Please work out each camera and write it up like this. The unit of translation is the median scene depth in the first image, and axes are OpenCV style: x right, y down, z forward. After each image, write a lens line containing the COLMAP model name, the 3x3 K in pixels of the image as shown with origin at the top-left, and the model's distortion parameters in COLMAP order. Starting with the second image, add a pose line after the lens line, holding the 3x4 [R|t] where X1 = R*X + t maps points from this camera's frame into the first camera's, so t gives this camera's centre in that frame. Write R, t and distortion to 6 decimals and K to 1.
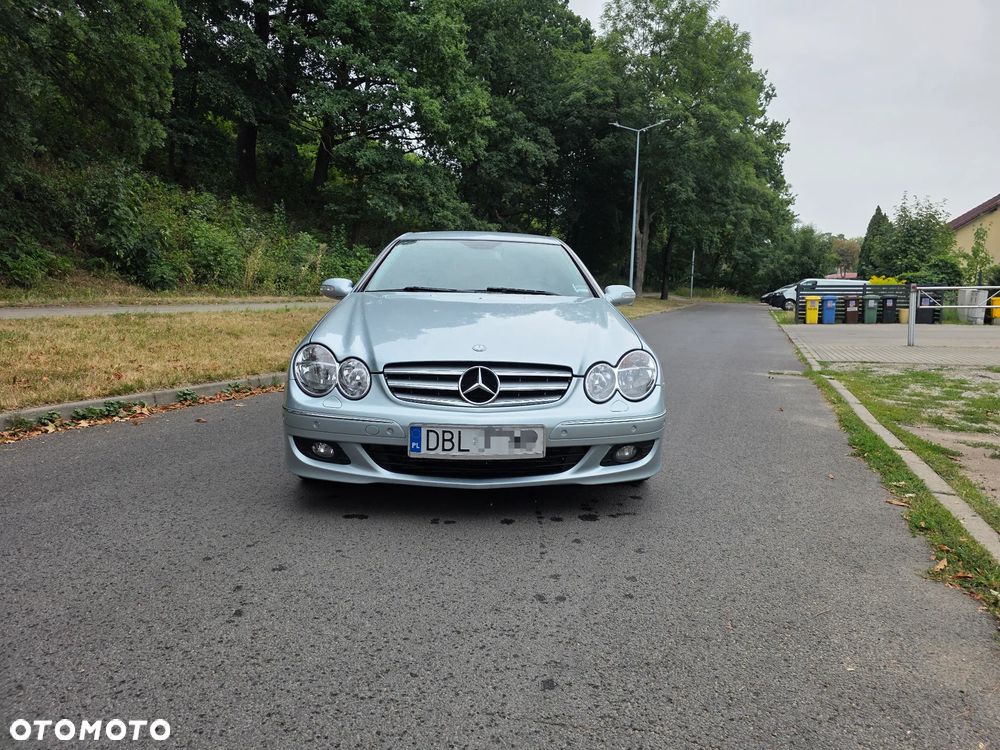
lens RADIAL K [[673.9, 0, 515.7], [0, 673.9, 372.5], [0, 0, 1]] dist [0.047481, -0.040775]
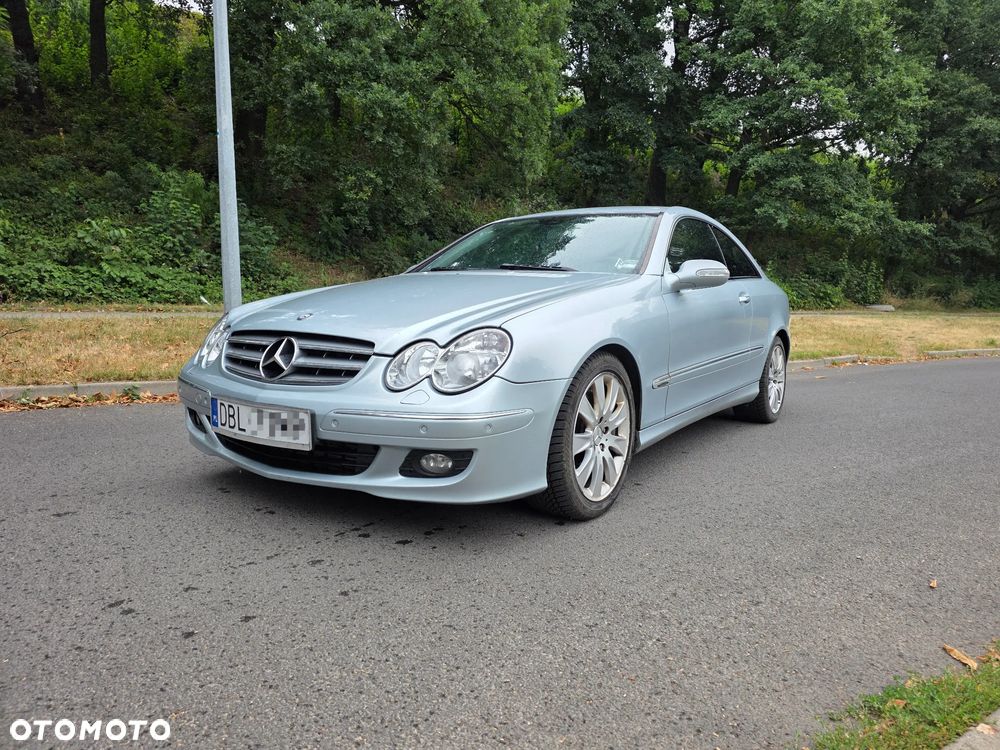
lens RADIAL K [[666.6, 0, 510.8], [0, 666.6, 366.4], [0, 0, 1]] dist [0.049690, -0.038306]
pose [[0.800537, 0.053006, -0.596935, 0.469113], [-0.074874, 0.997122, -0.011870, 0.011852], [0.594588, 0.054197, 0.802202, 0.330433]]
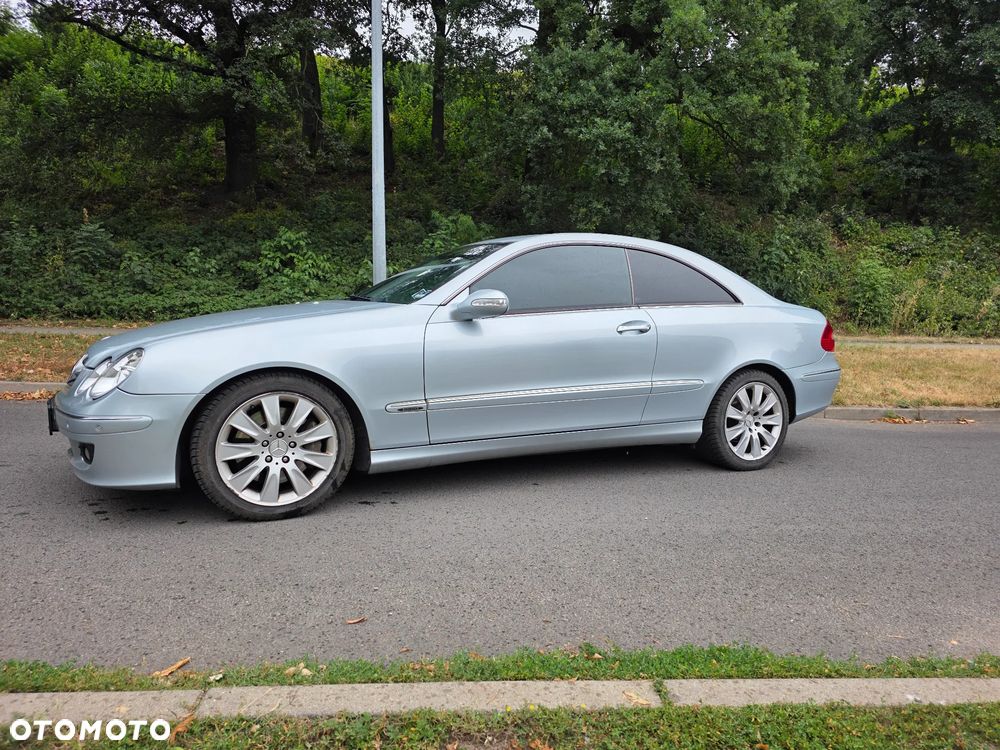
lens RADIAL K [[666.6, 0, 518.5], [0, 666.6, 368.6], [0, 0, 1]] dist [0.049690, -0.038306]
pose [[0.421071, 0.058708, -0.905126, 0.909883], [-0.124647, 0.992181, 0.006368, -0.056990], [0.898422, 0.110140, 0.425096, 0.805408]]
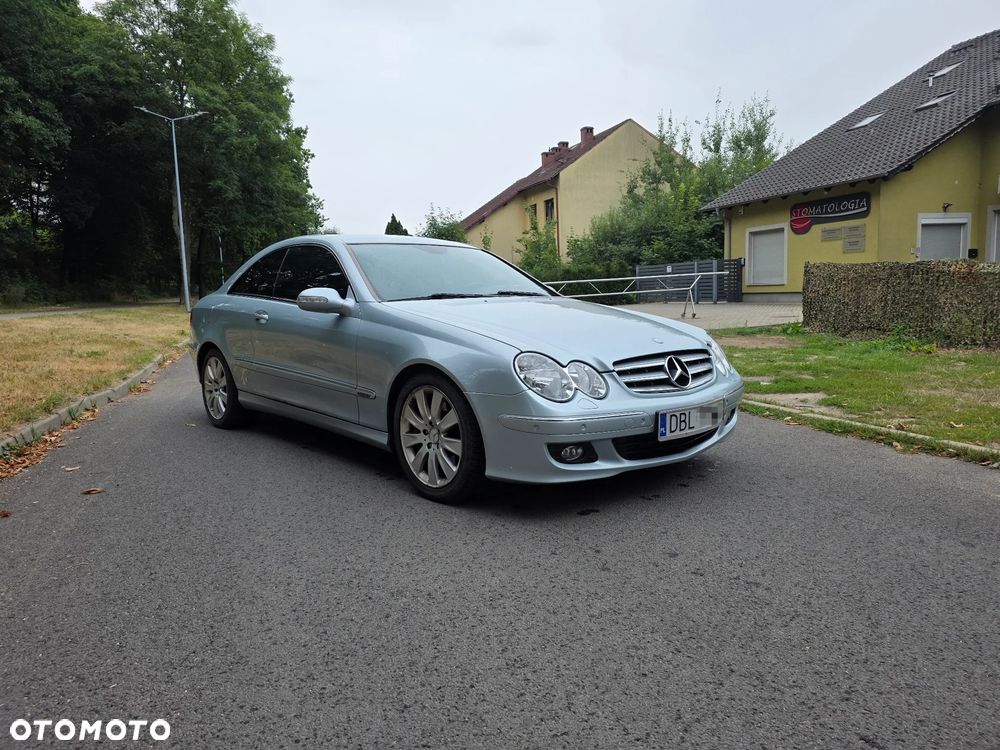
lens RADIAL K [[673.9, 0, 506.7], [0, 673.9, 377.3], [0, 0, 1]] dist [0.047481, -0.040775]
pose [[0.772874, -0.115059, 0.624041, -0.684793], [0.112218, 0.992707, 0.044051, -0.038310], [-0.624559, 0.035983, 0.780149, 0.184572]]
